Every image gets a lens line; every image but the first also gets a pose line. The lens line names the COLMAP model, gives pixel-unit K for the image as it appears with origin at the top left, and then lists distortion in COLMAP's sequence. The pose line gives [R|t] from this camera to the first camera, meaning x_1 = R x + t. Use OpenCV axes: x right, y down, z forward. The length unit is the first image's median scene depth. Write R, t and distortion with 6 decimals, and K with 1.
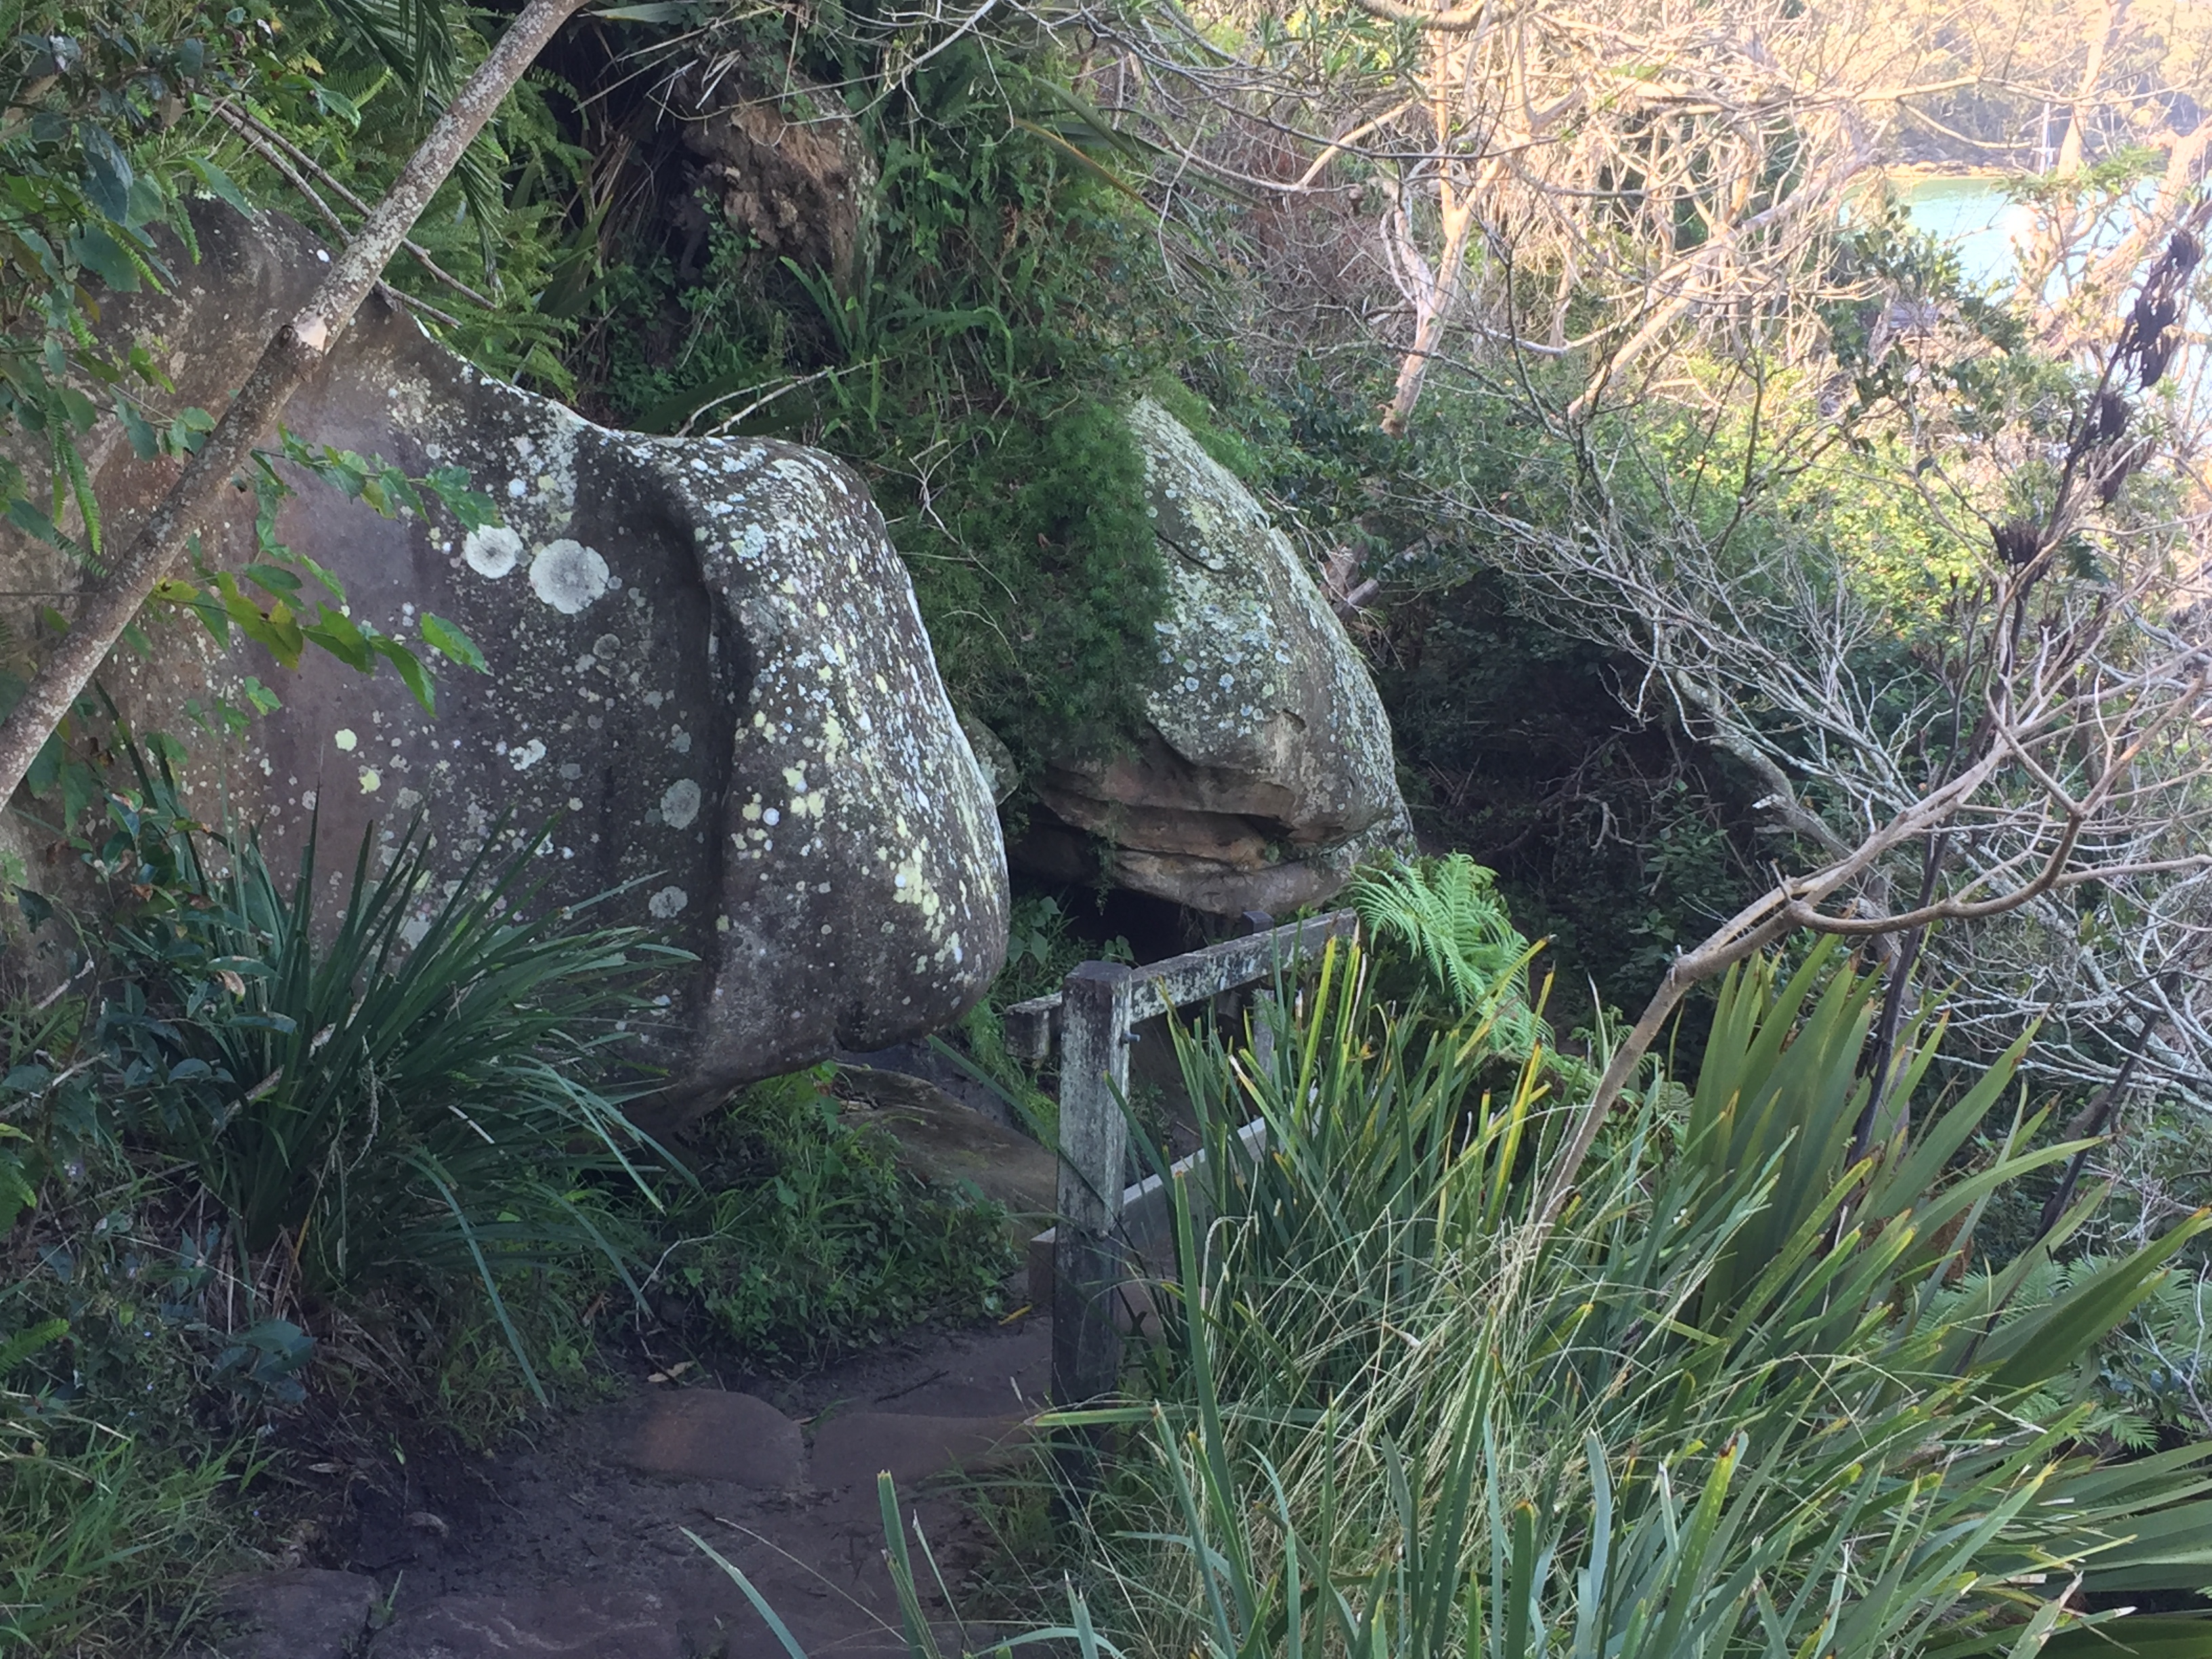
lens RADIAL K [[2935.2, 0, 1119.8], [0, 2935.2, 826.2], [0, 0, 1]] dist [0.055239, 0.000000]
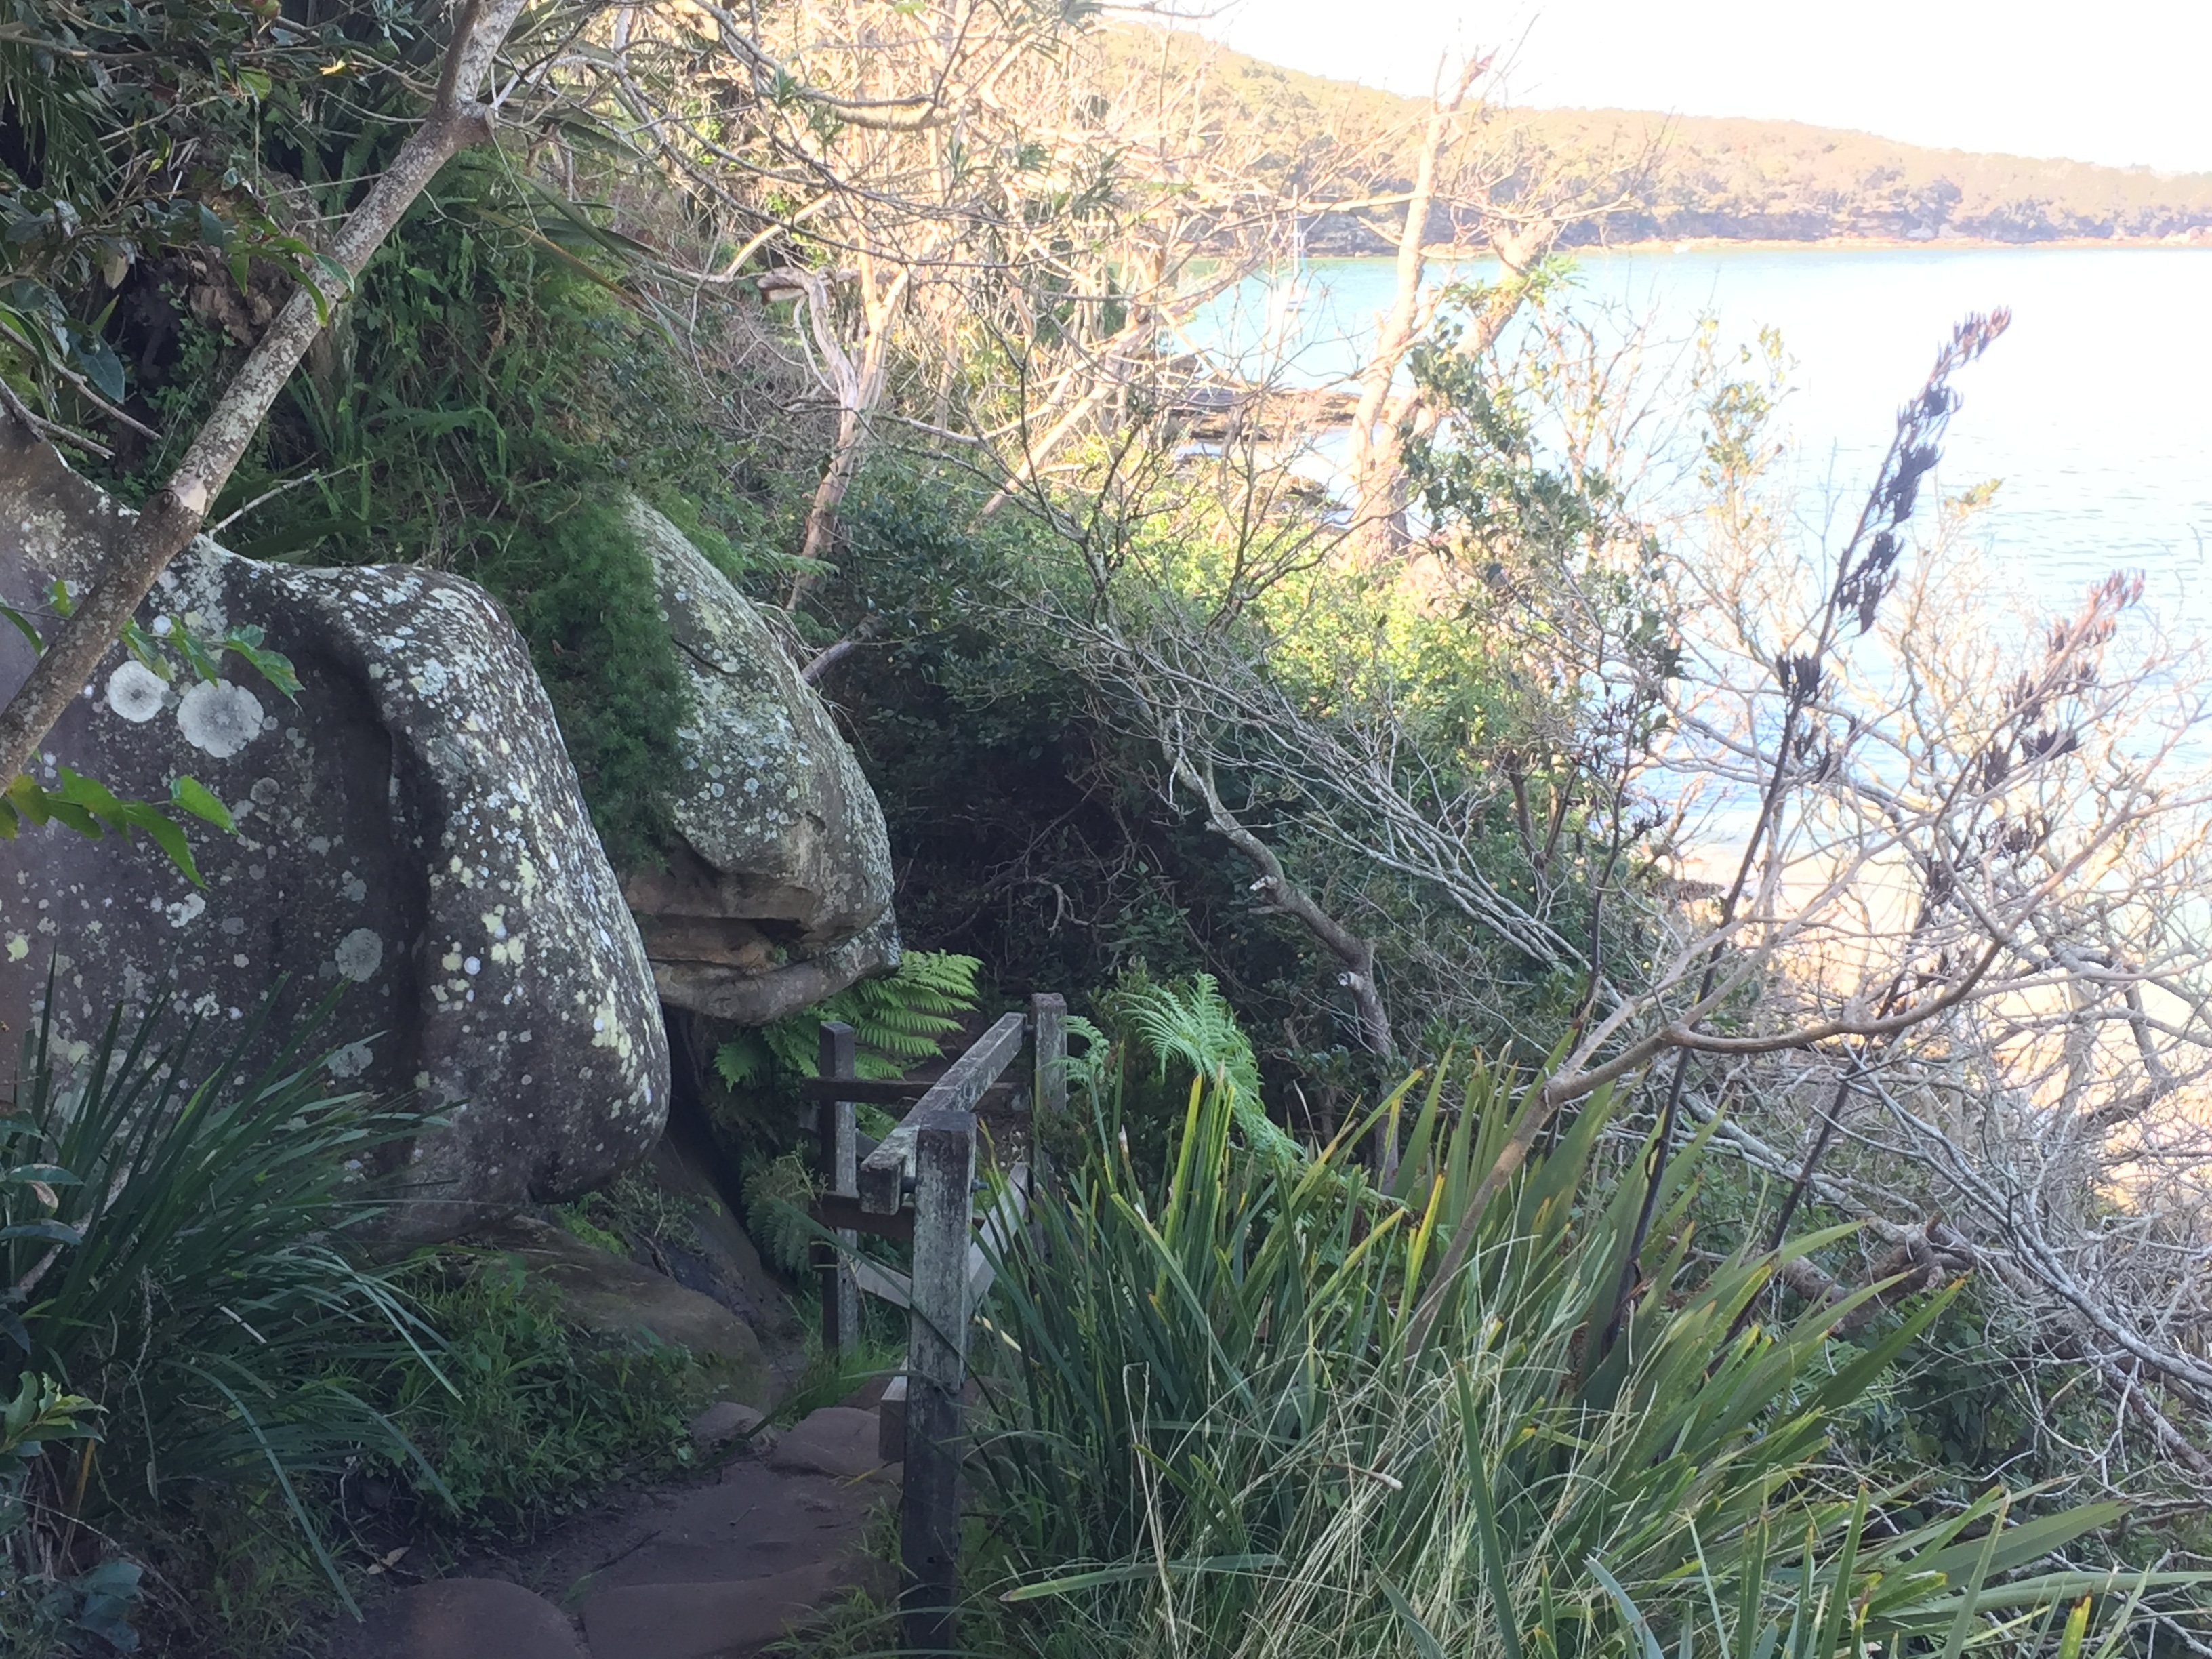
lens RADIAL K [[2935.2, 0, 1115.6], [0, 2935.2, 821.3], [0, 0, 1]] dist [0.055239, 0.000000]
pose [[0.970521, -0.035067, 0.238453, -0.135642], [0.040959, 0.998965, -0.019799, -0.021617], [-0.237512, 0.028982, 0.970952, 0.018749]]
